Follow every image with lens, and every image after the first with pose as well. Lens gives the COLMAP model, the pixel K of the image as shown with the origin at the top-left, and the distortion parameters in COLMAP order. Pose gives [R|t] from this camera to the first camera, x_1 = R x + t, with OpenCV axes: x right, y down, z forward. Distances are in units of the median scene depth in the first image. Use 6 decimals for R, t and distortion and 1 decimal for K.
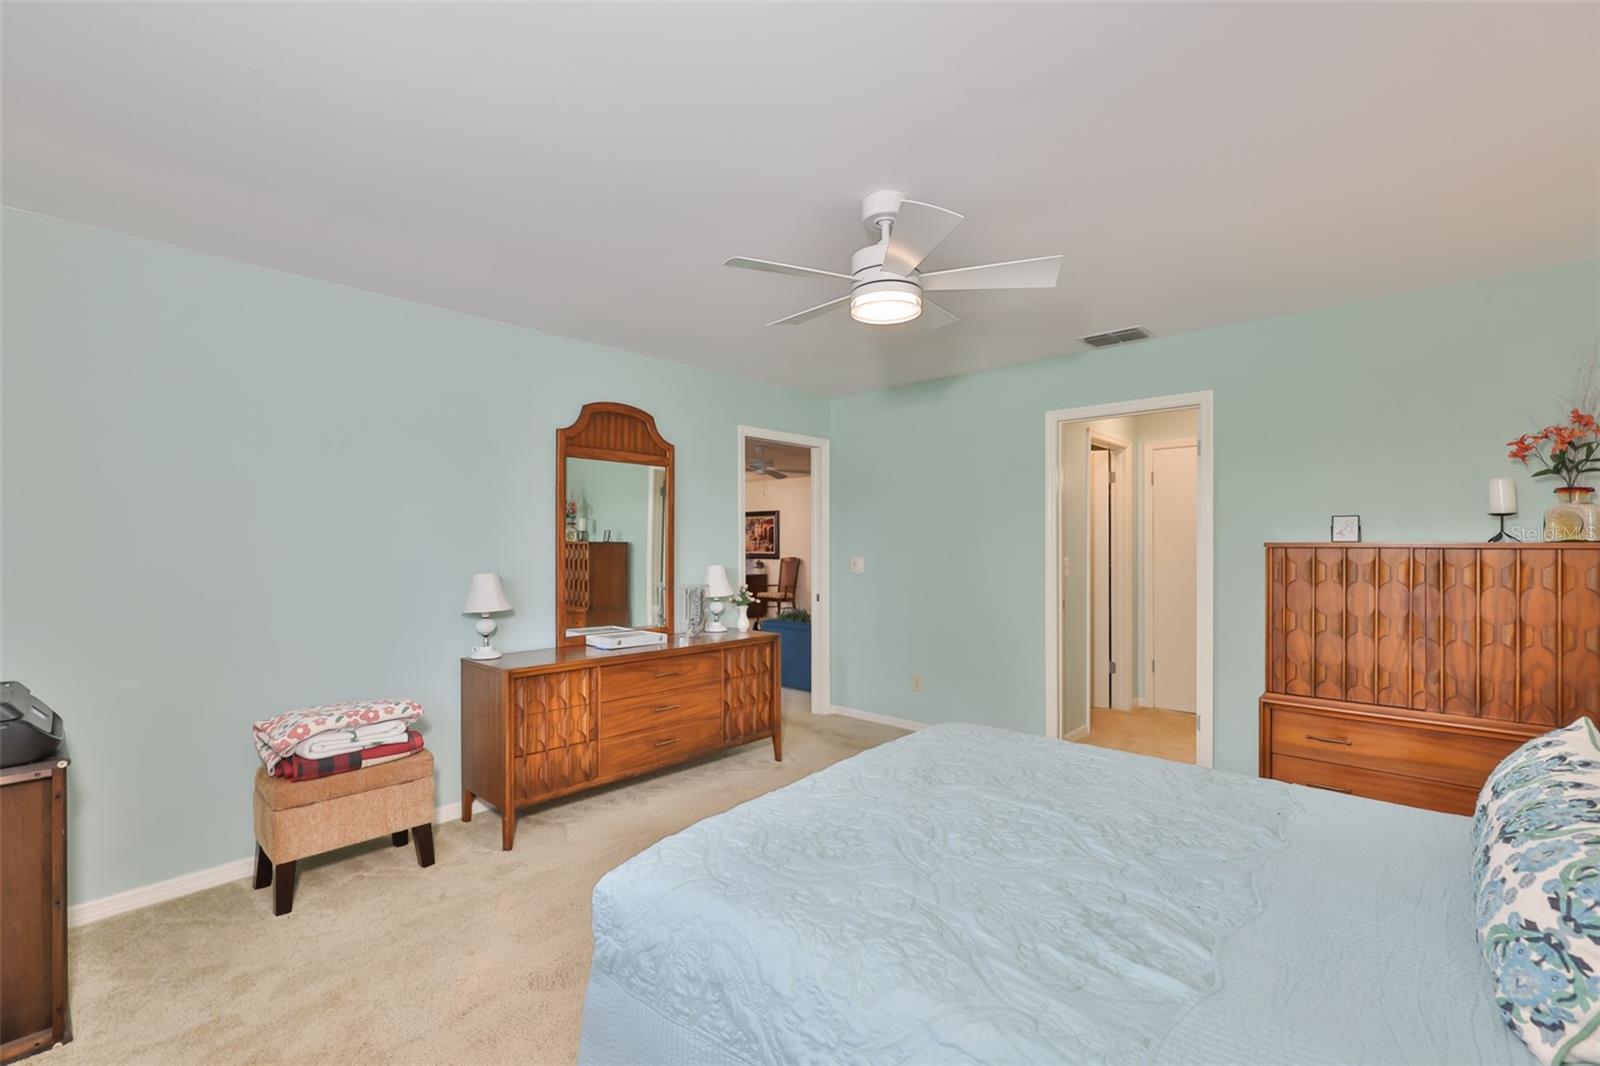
lens RADIAL K [[697.2, 0, 796.3], [0, 697.2, 535.5], [0, 0, 1]] dist [-0.001411, 0.000550]
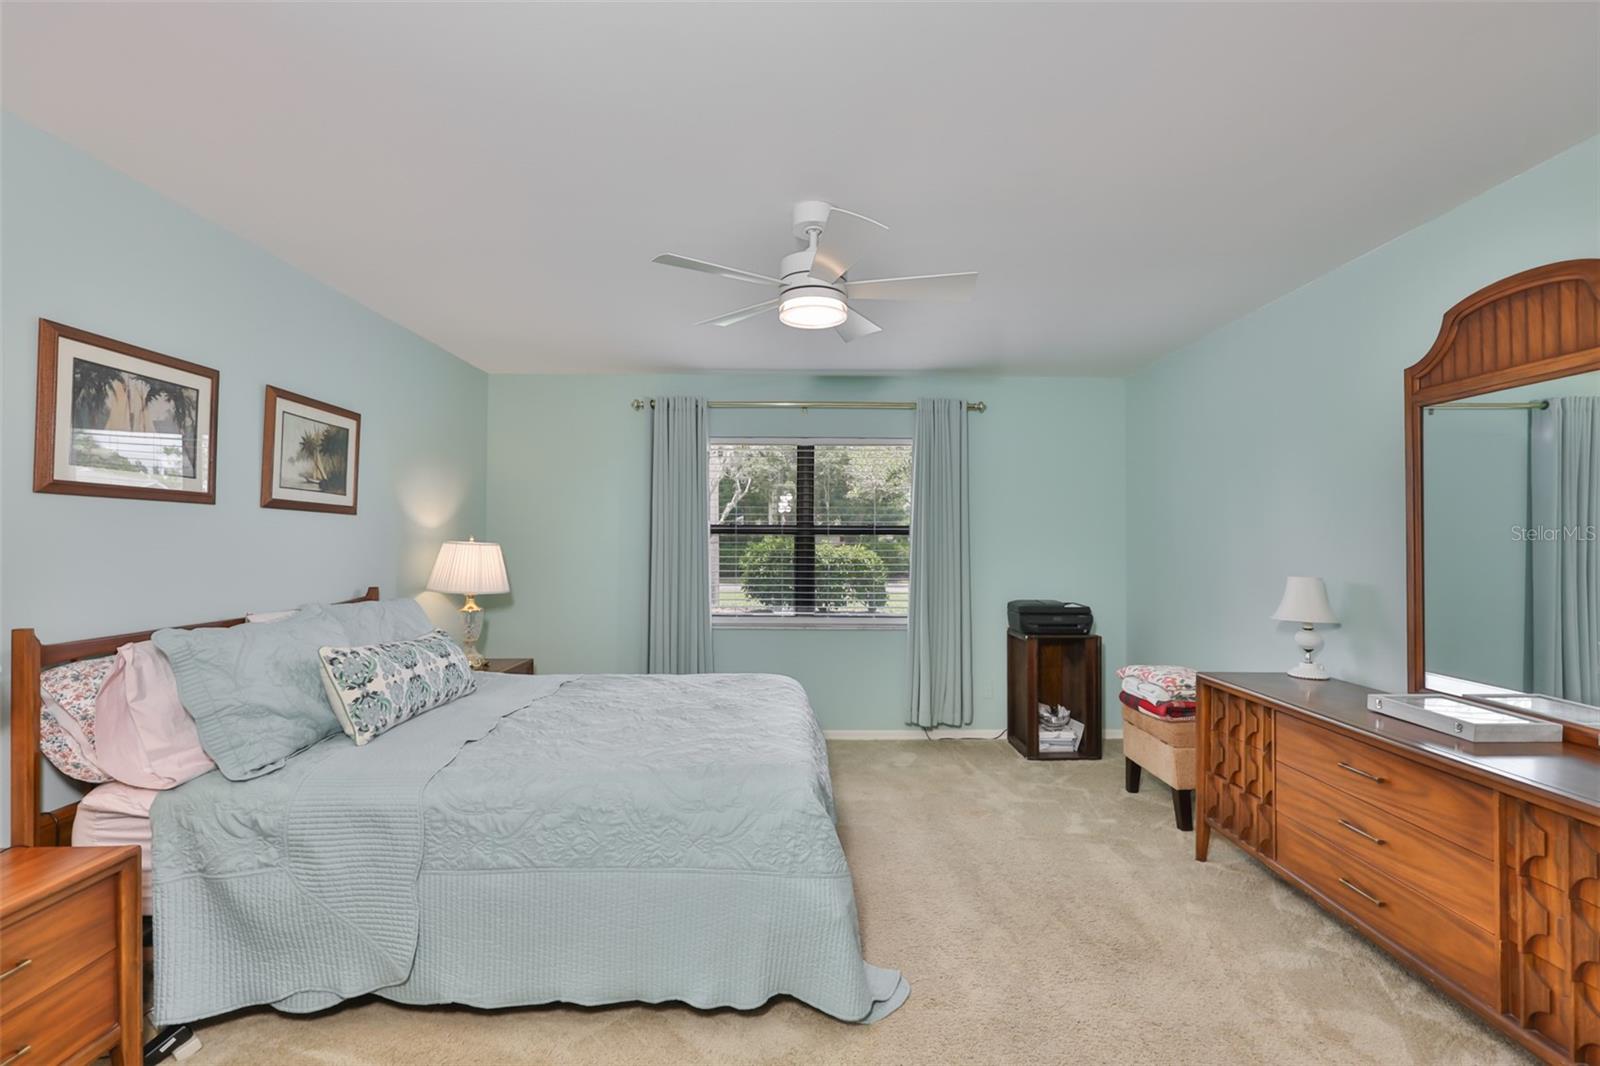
lens RADIAL K [[678.0, 0, 798.7], [0, 678.0, 534.4], [0, 0, 1]] dist [0.002190, -0.000214]
pose [[-0.725553, -0.007055, -0.688130, 0.551807], [0.002469, 0.999914, -0.012855, 0.011959], [0.688162, -0.011026, -0.725474, 1.135707]]
